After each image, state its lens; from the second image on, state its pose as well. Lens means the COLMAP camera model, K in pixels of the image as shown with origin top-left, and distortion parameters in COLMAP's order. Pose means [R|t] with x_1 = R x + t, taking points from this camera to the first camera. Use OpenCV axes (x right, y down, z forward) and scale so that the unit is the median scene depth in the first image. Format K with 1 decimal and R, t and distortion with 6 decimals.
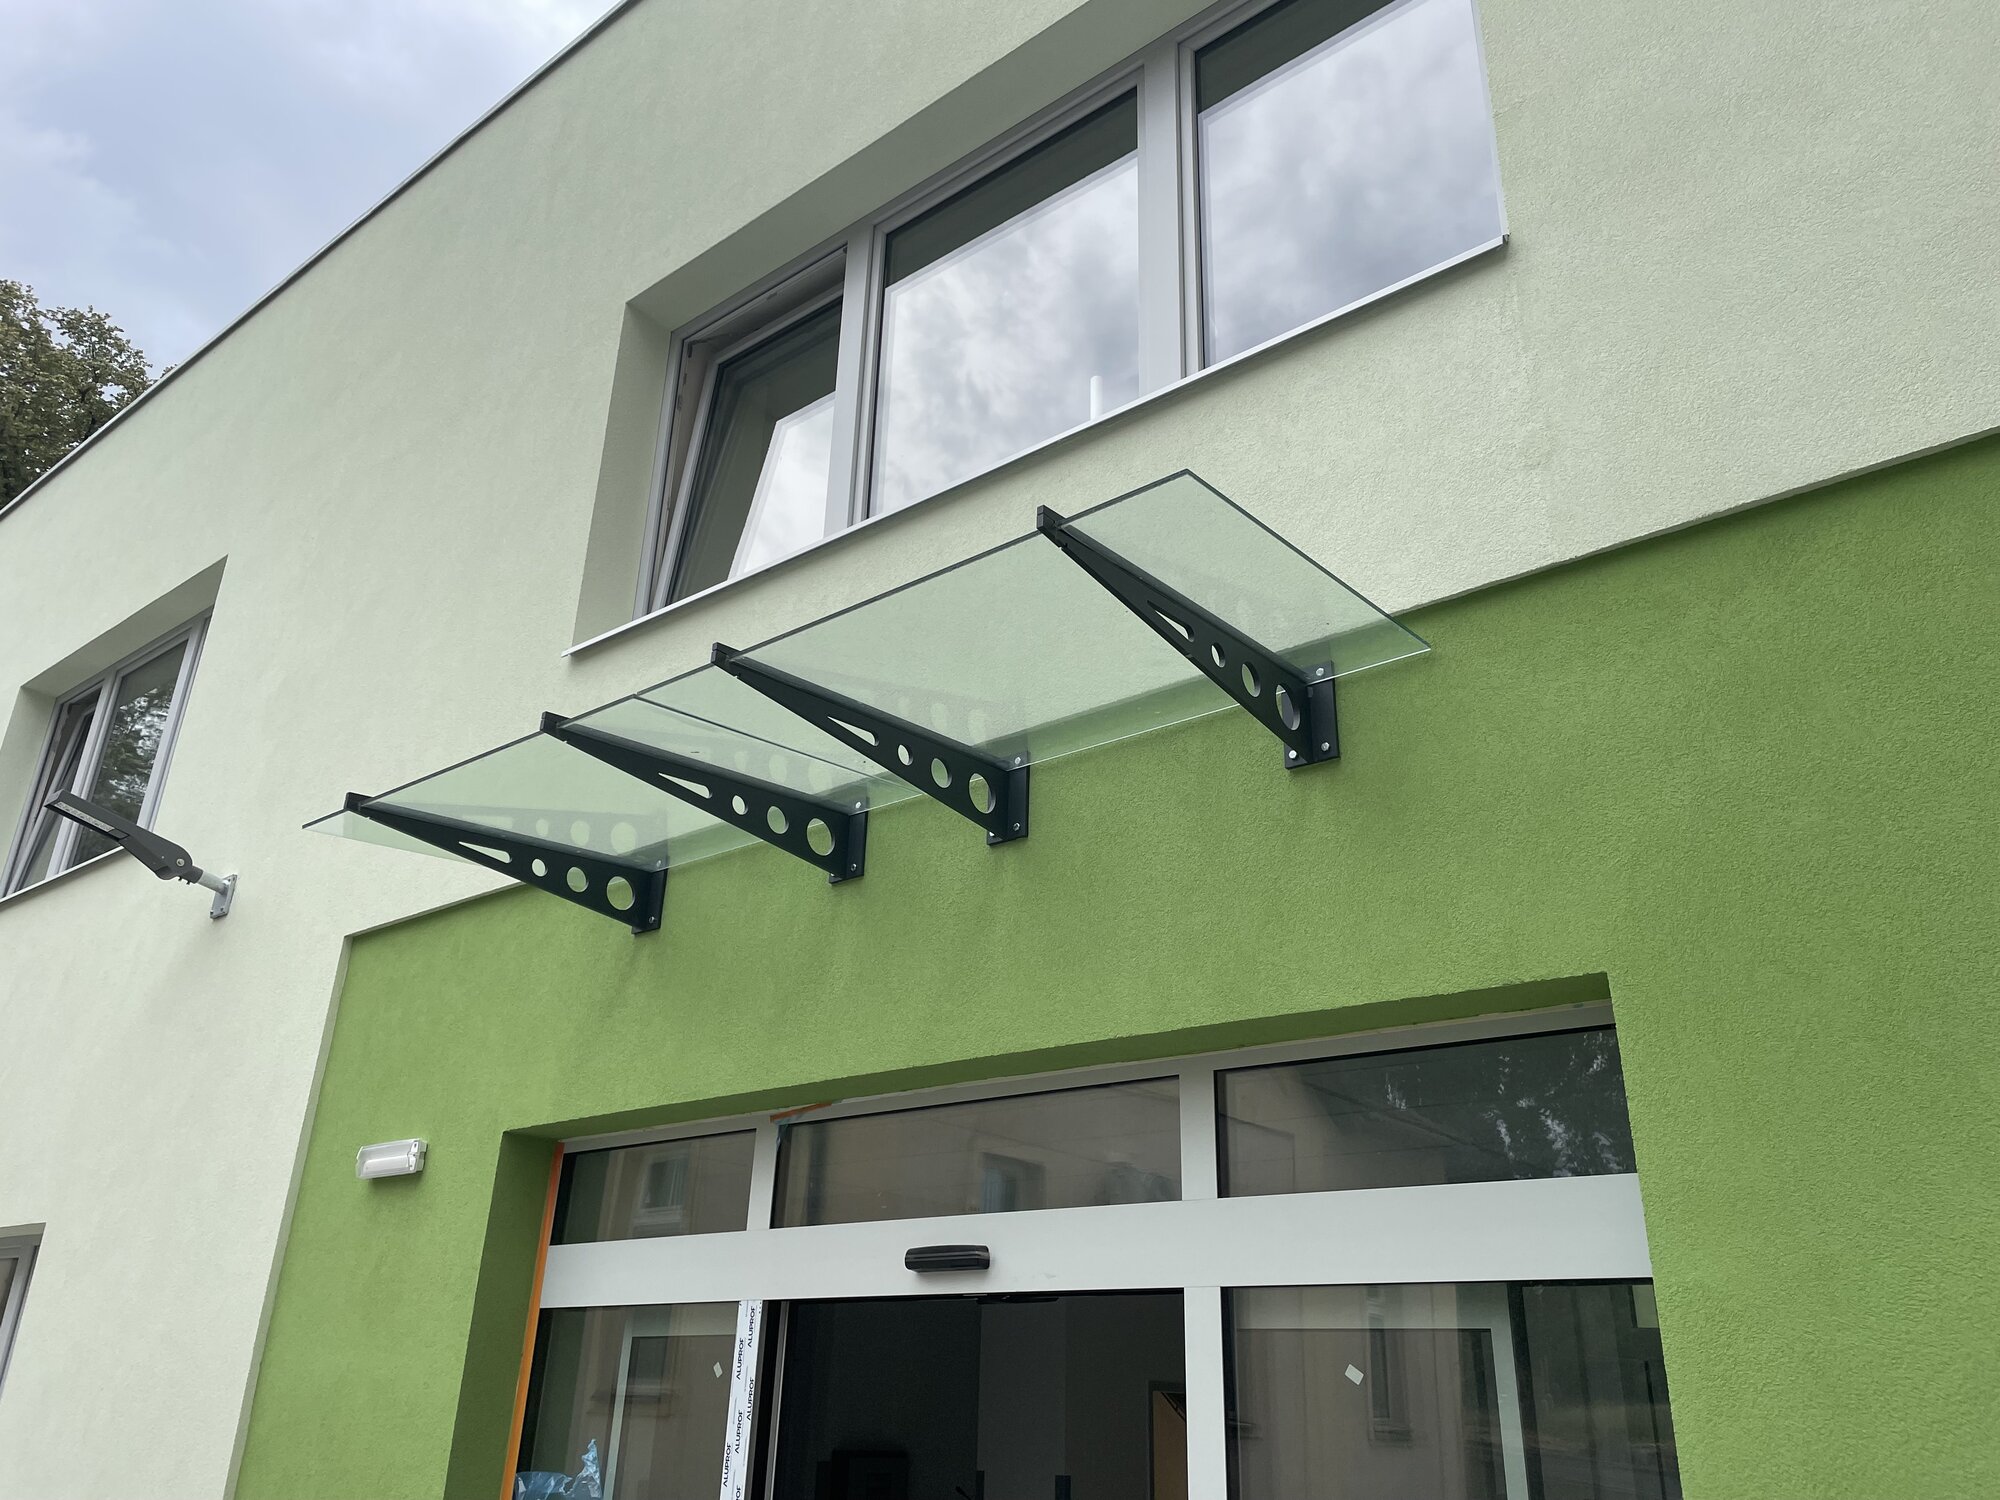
lens RADIAL K [[1508.8, 0, 1005.4], [0, 1508.8, 752.2], [0, 0, 1]] dist [0.047907, -0.030075]
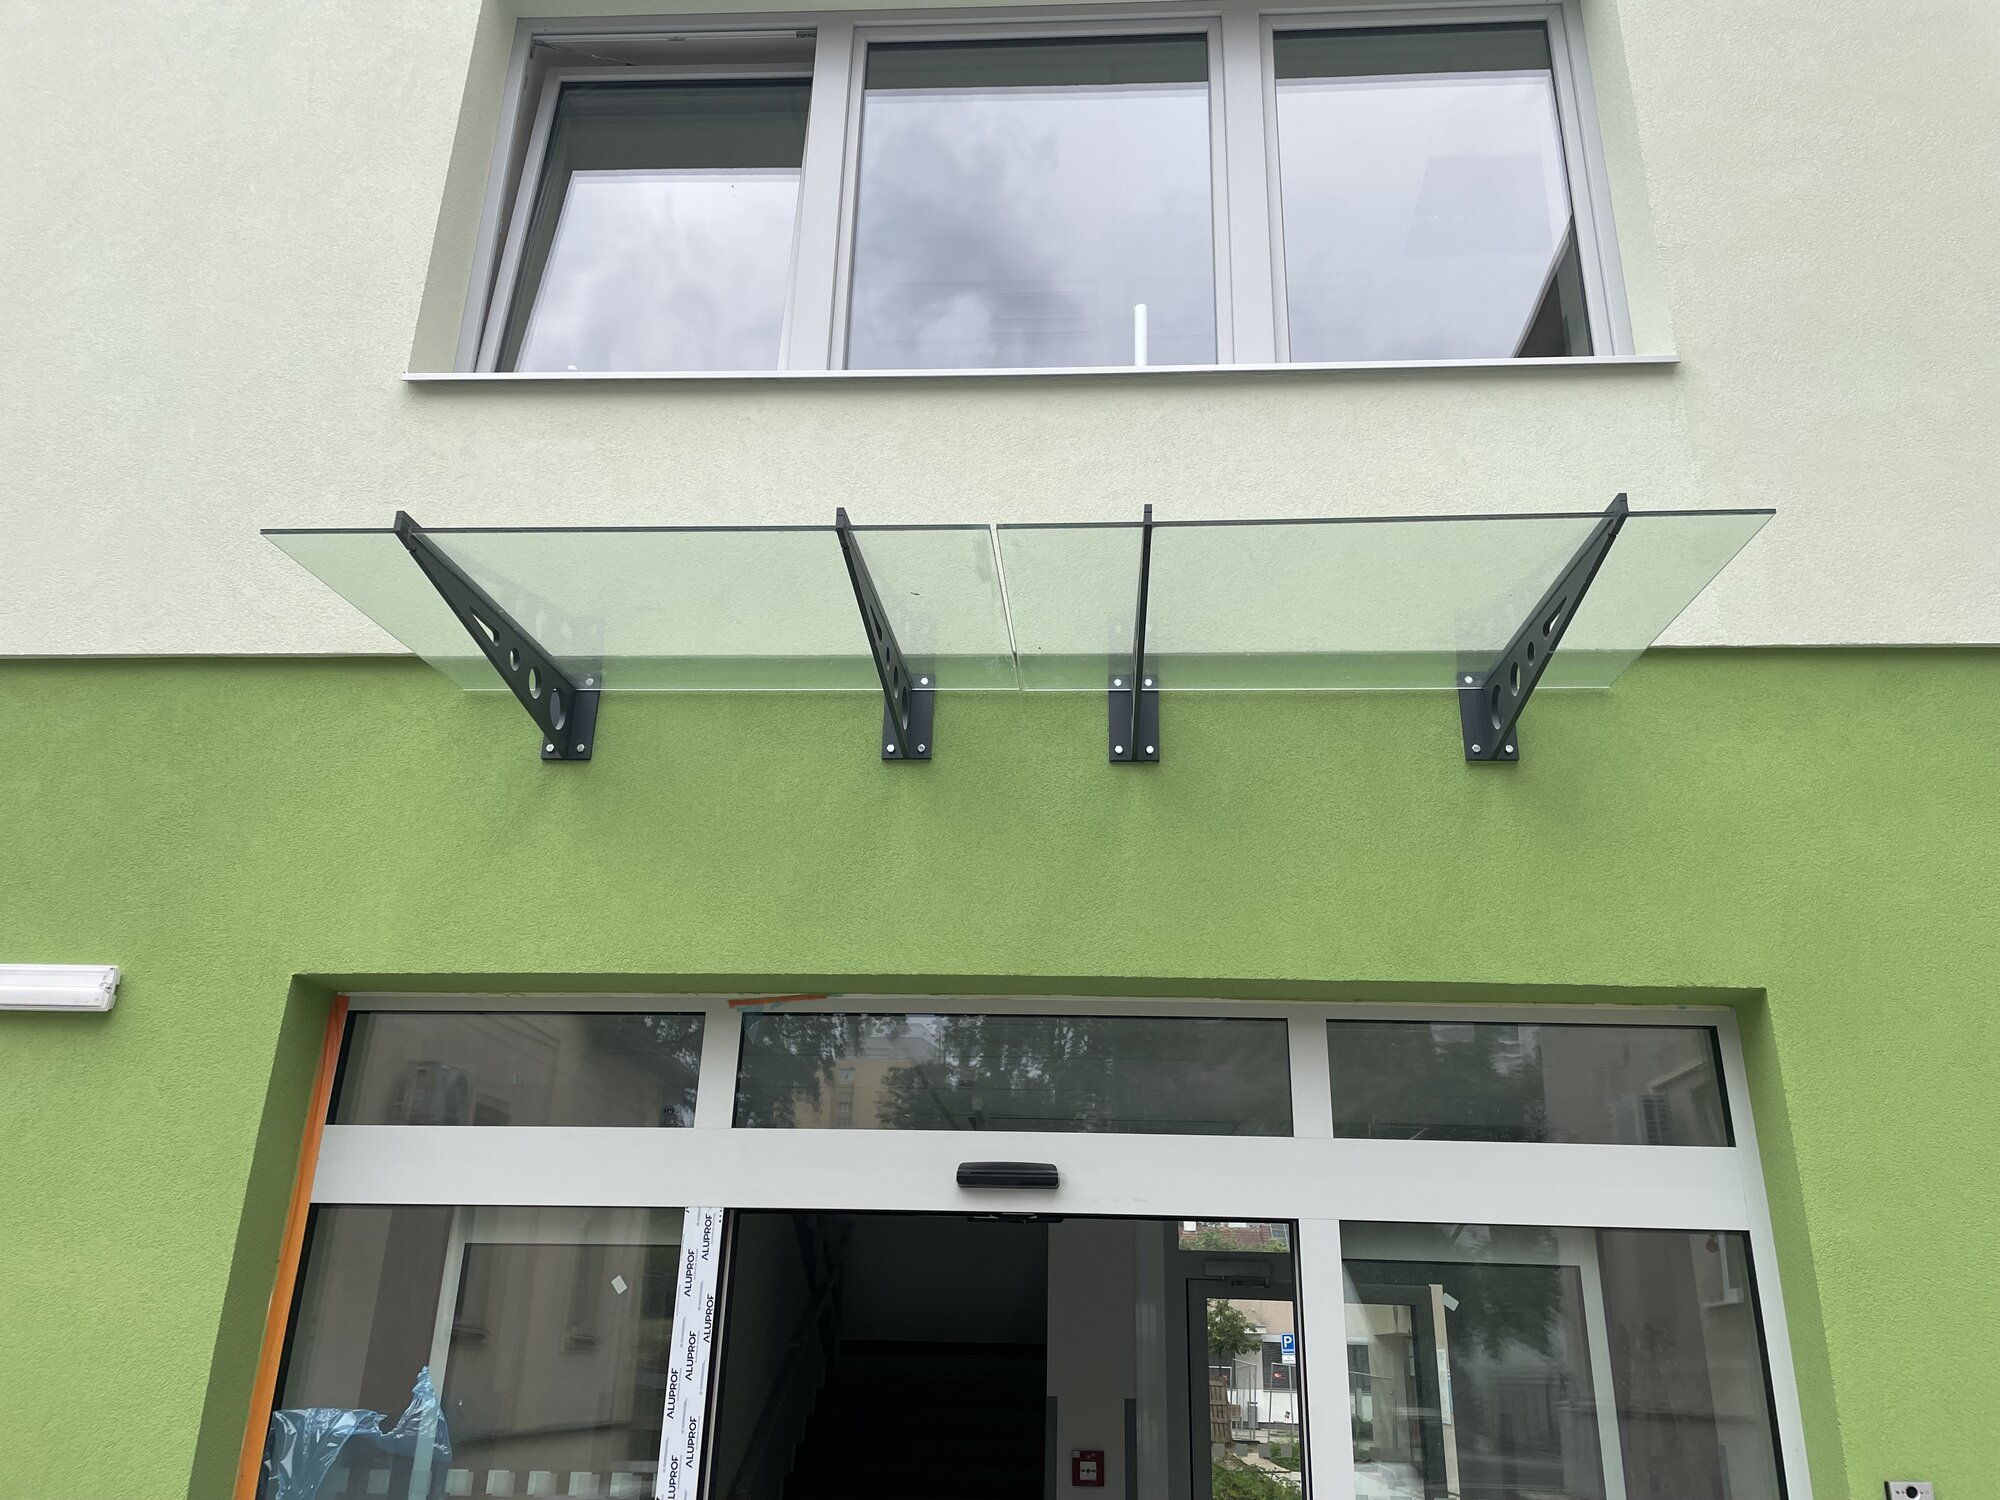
lens RADIAL K [[1508.8, 0, 1007.4], [0, 1508.8, 752.6], [0, 0, 1]] dist [0.047907, -0.030075]
pose [[0.813249, 0.203625, 0.545126, -0.575319], [-0.231921, 0.972581, -0.017304, 0.085978], [-0.533703, -0.112353, 0.838176, 0.217421]]
